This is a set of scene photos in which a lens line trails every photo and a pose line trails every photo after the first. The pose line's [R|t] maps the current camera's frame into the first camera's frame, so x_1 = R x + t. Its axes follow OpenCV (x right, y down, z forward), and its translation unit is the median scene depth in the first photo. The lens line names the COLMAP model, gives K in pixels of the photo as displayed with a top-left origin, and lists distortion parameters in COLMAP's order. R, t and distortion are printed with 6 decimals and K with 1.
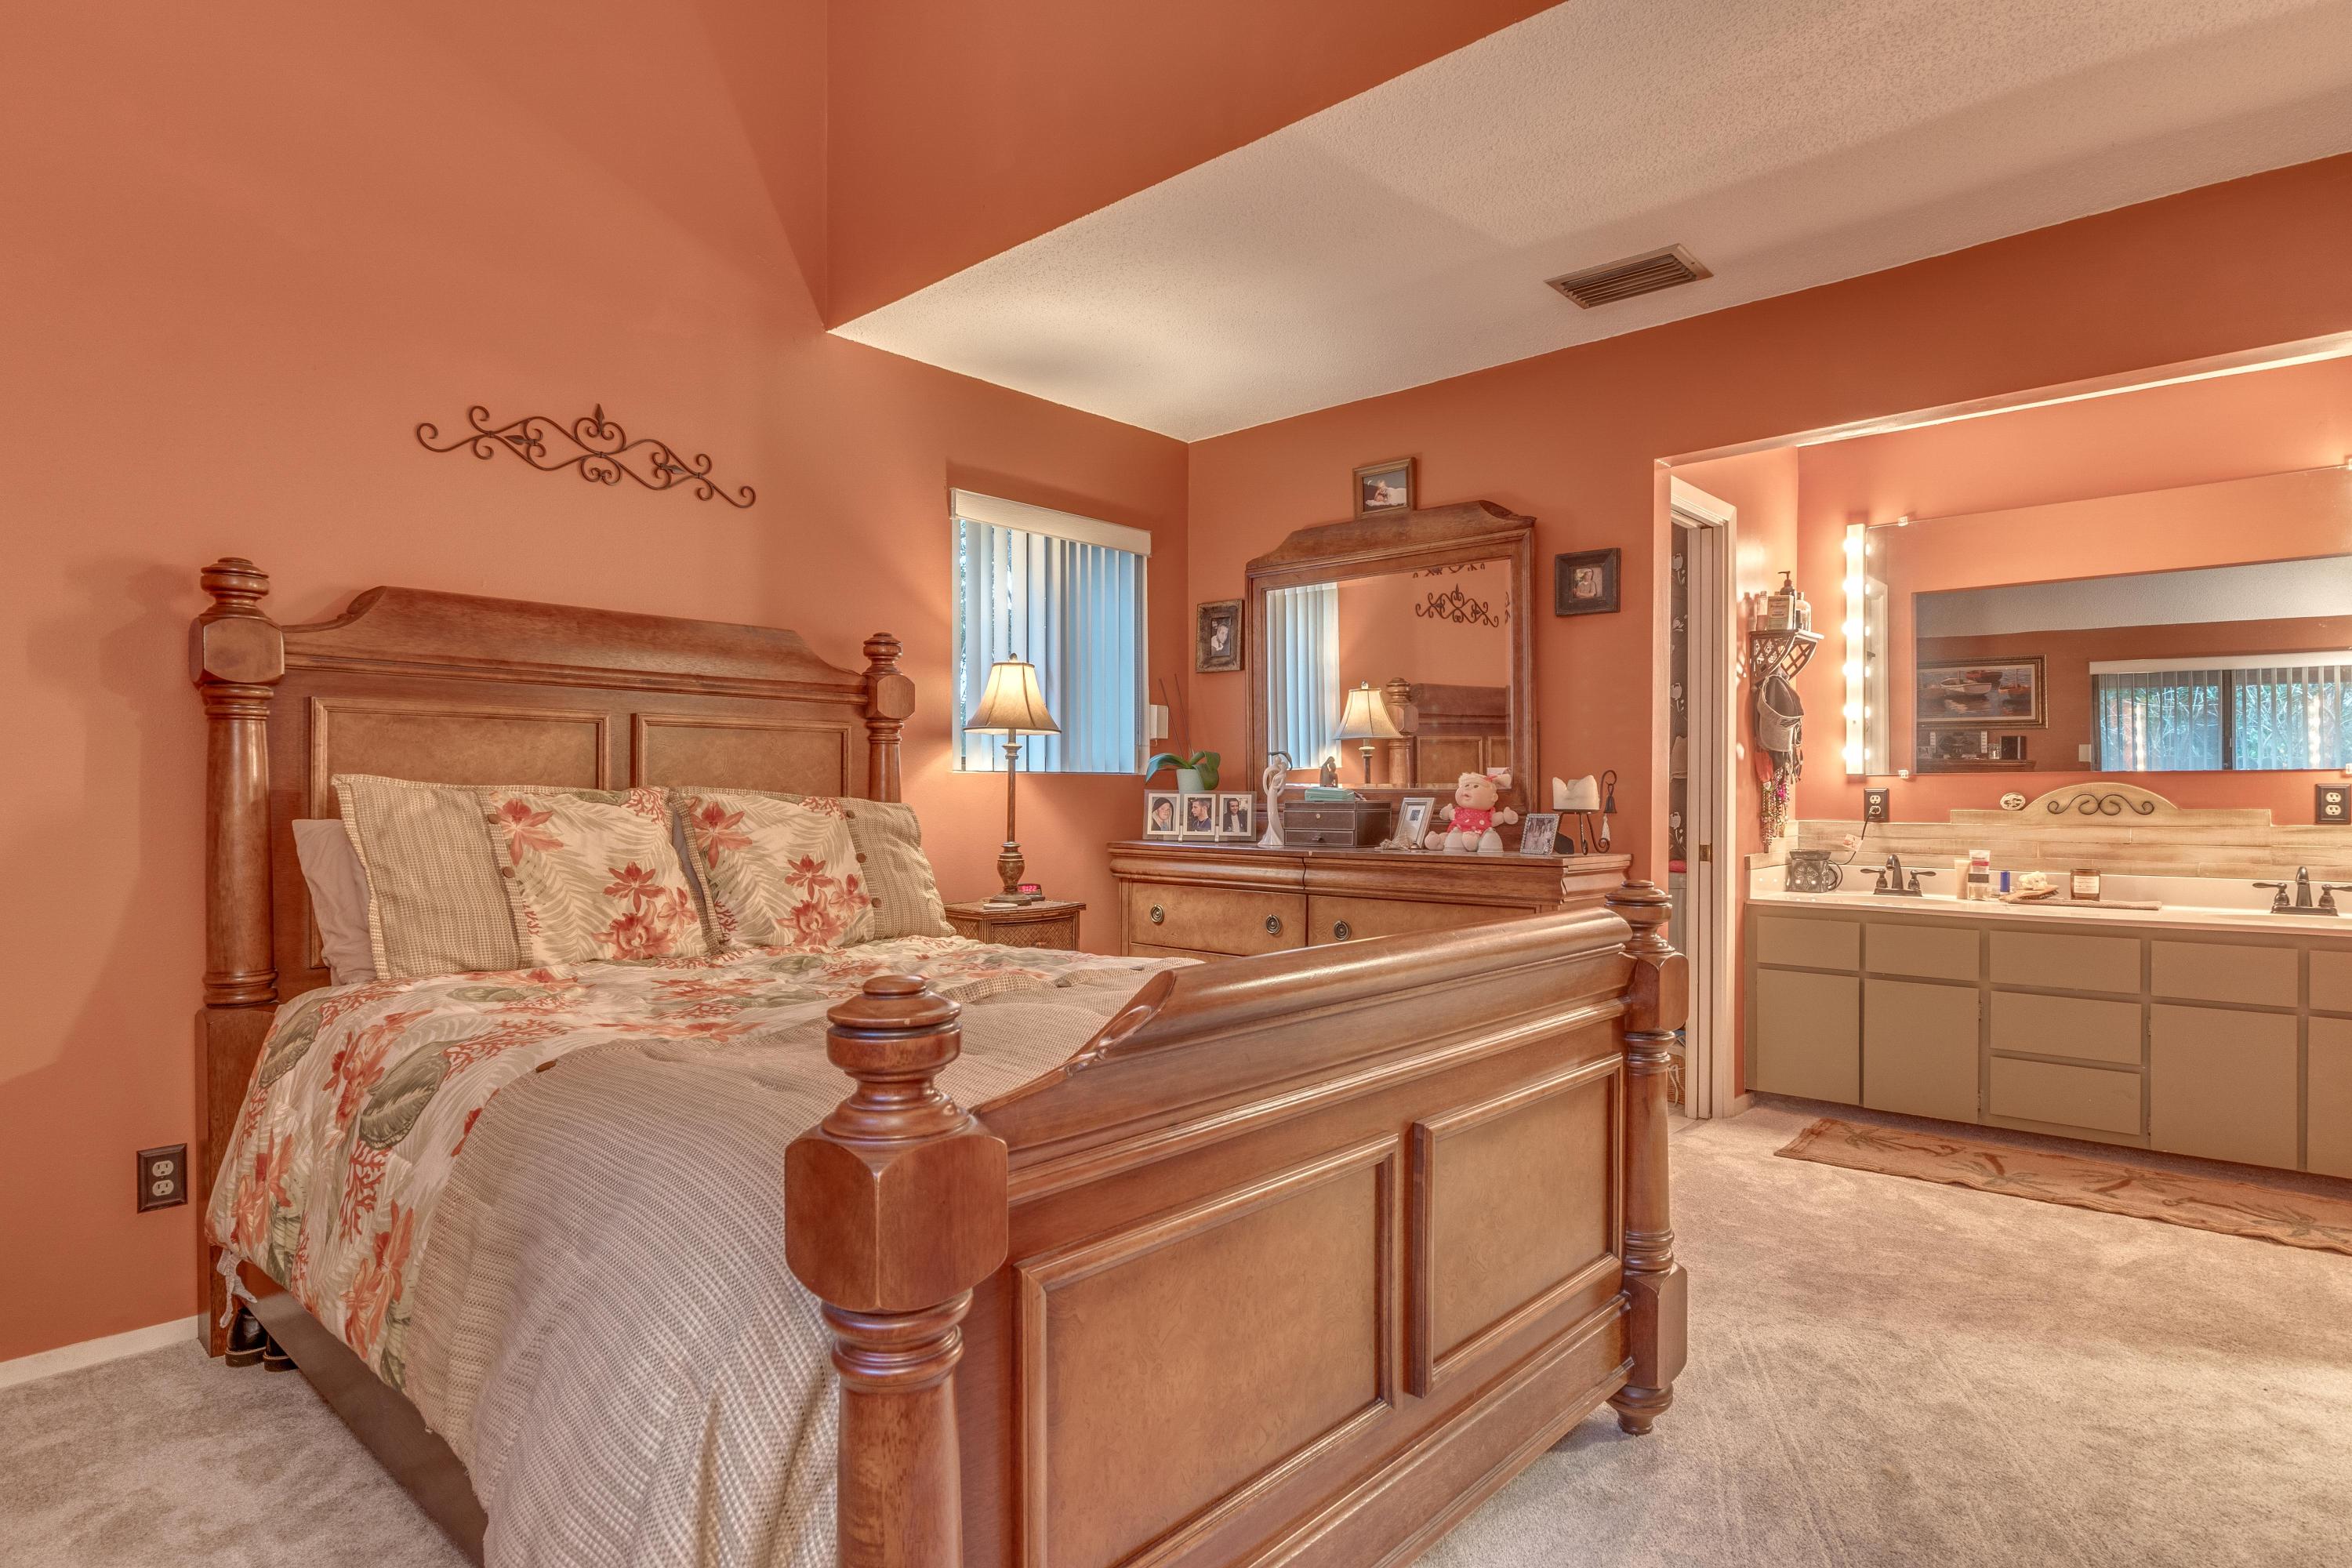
lens RADIAL K [[1306.0, 0, 1175.6], [0, 1306.0, 816.2], [0, 0, 1]] dist [-0.001265, -0.001677]
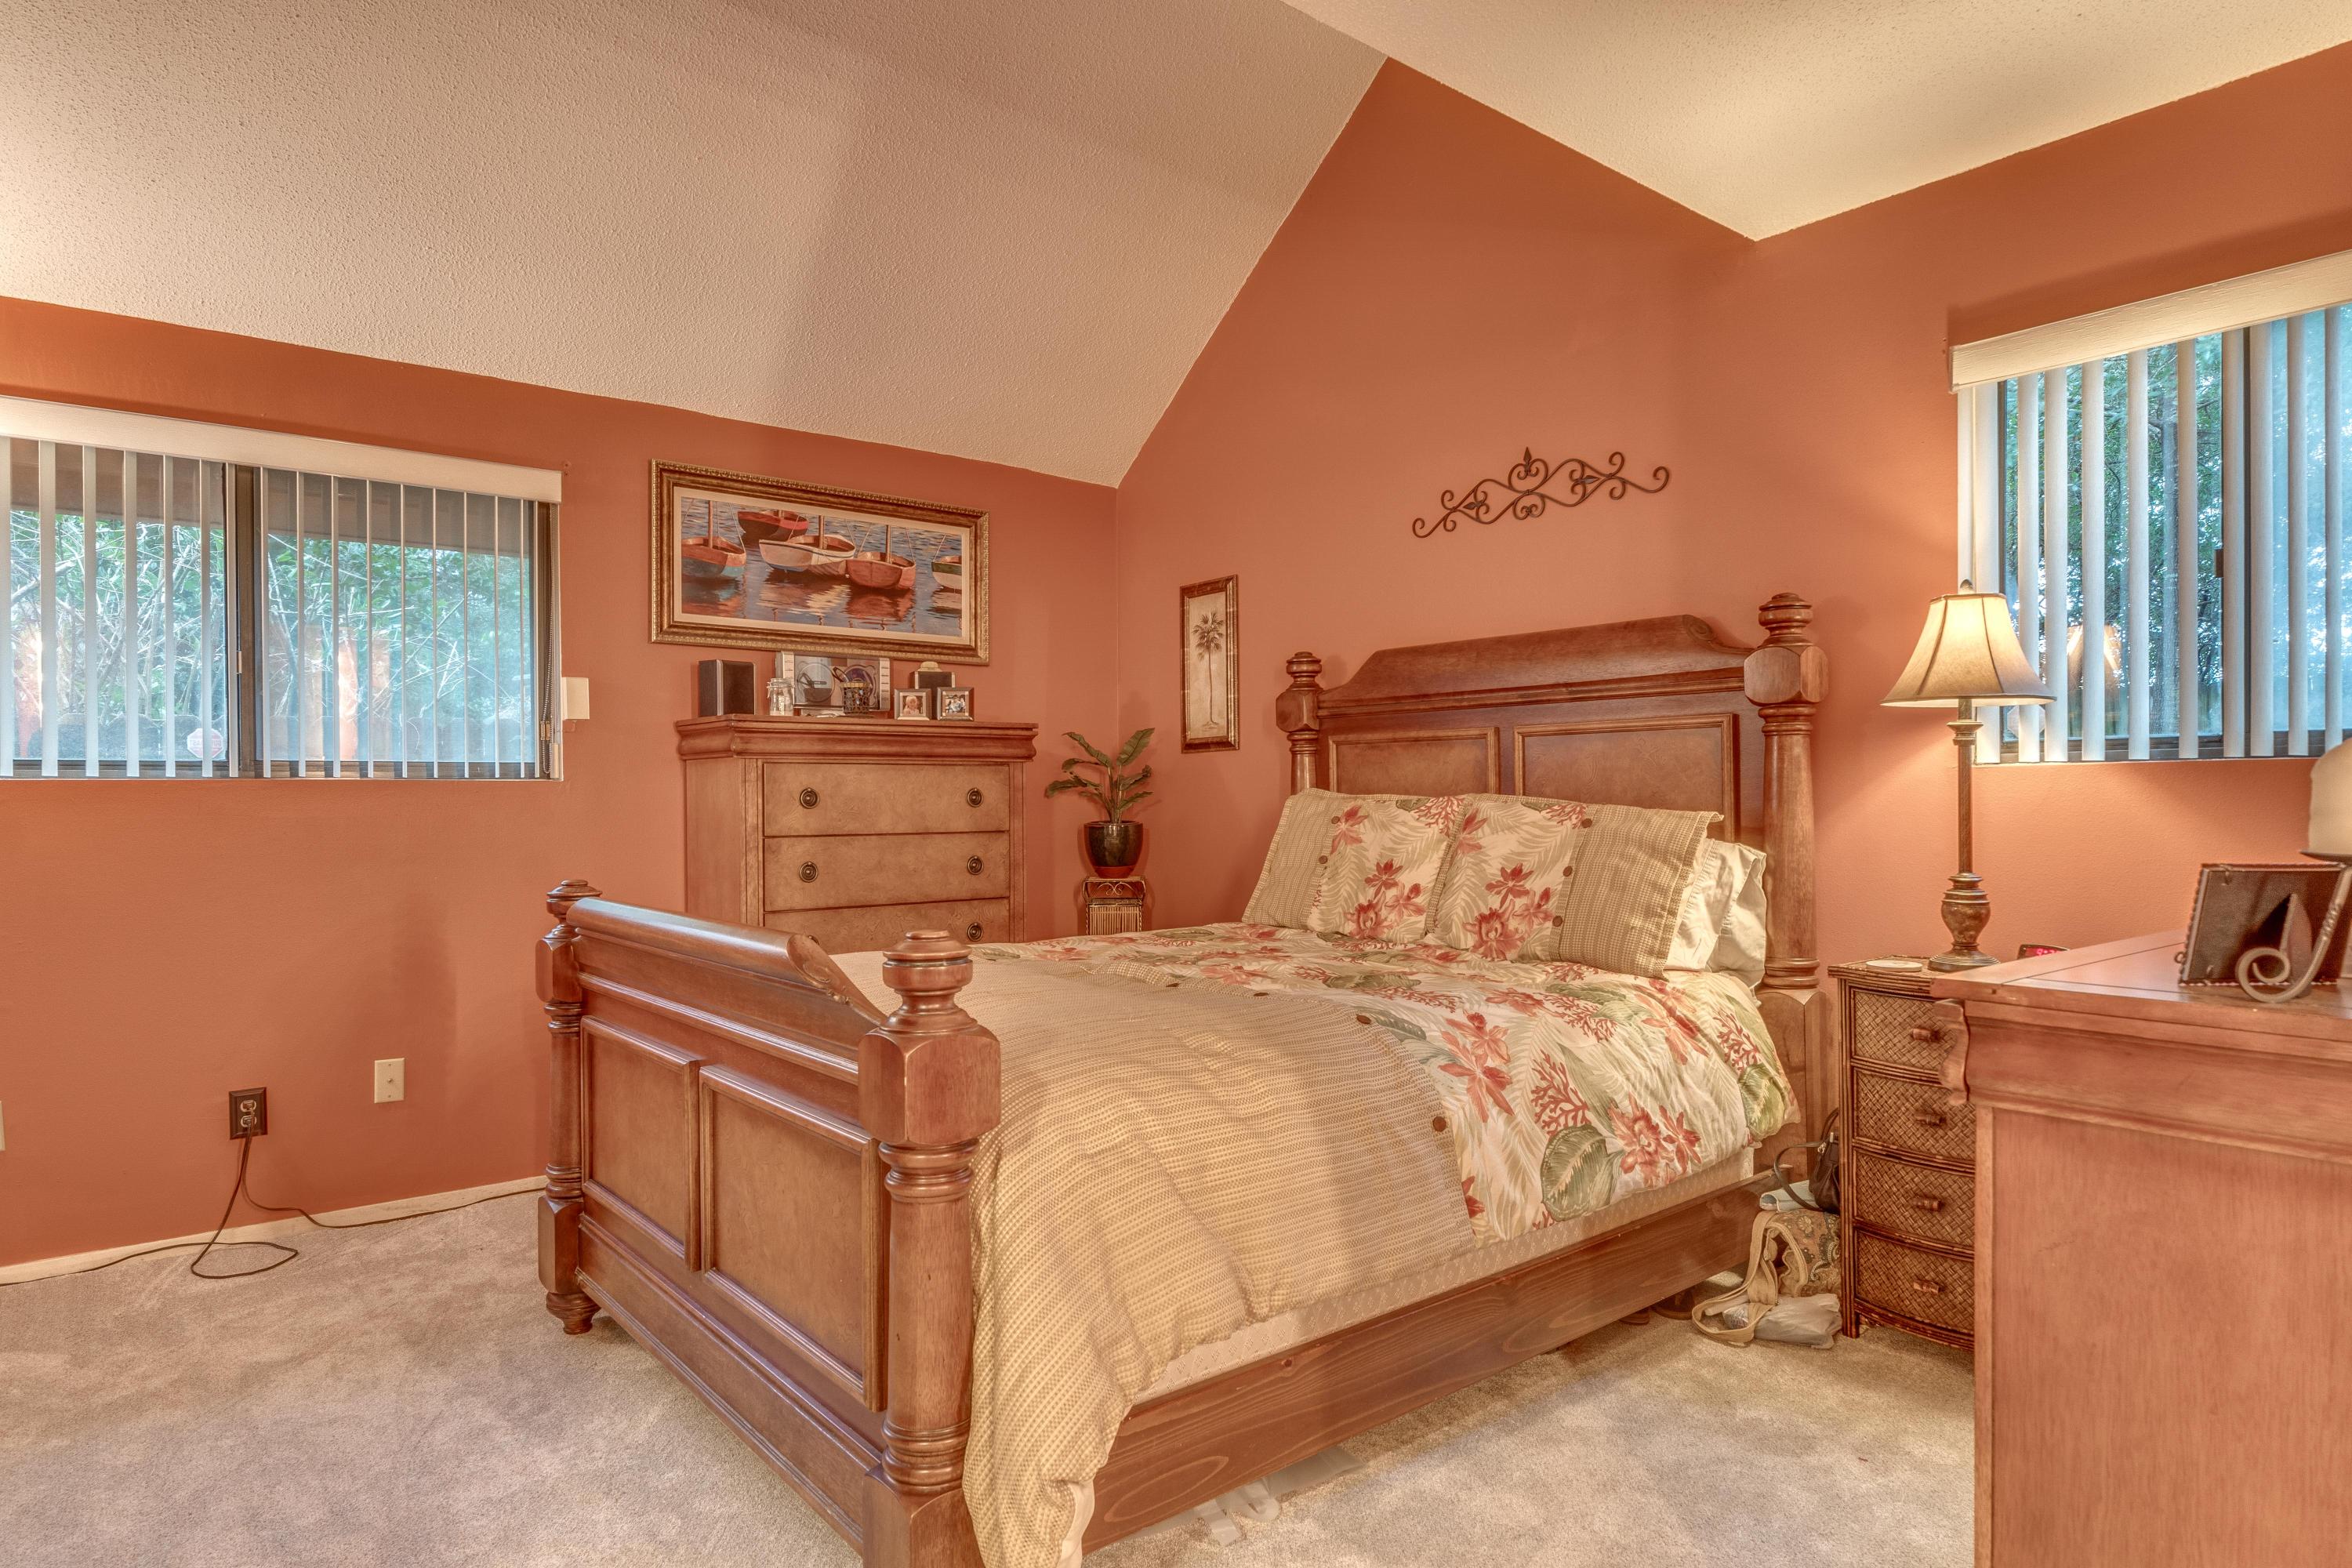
lens RADIAL K [[1306.0, 0, 1175.6], [0, 1306.0, 816.2], [0, 0, 1]] dist [-0.001265, -0.001677]
pose [[-0.152933, 0.014875, -0.988125, 0.715511], [-0.009299, 0.999821, 0.016490, -0.019124], [0.988193, 0.011711, -0.152767, 0.895649]]
